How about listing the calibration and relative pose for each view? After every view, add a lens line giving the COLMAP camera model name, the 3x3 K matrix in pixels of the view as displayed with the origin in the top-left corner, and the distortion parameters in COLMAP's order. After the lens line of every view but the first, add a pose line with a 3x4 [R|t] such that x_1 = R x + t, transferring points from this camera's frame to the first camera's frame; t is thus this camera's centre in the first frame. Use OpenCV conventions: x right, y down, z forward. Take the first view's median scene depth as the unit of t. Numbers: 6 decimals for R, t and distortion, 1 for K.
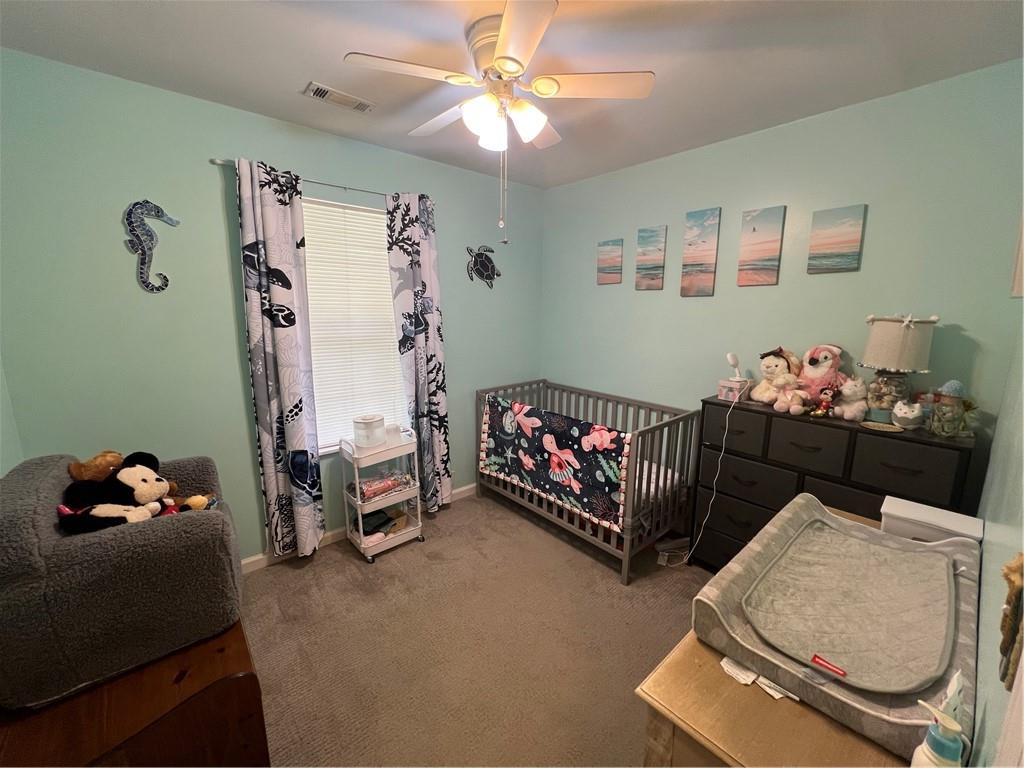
lens RADIAL K [[410.4, 0, 511.9], [0, 410.4, 380.9], [0, 0, 1]] dist [-0.002400, -0.000320]
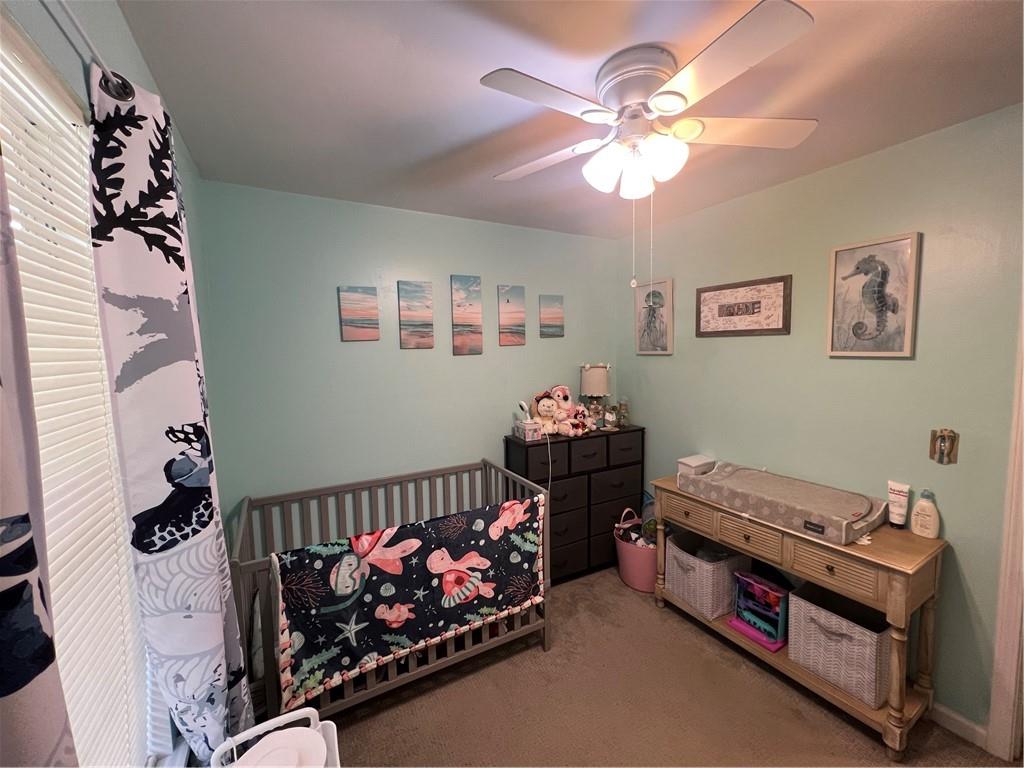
lens RADIAL K [[409.9, 0, 512.8], [0, 409.9, 381.7], [0, 0, 1]] dist [-0.002252, -0.000235]
pose [[0.207359, -0.095408, 0.973601, -0.551899], [0.197733, 0.978778, 0.053802, -0.170511], [-0.958073, 0.181357, 0.221824, 0.662070]]
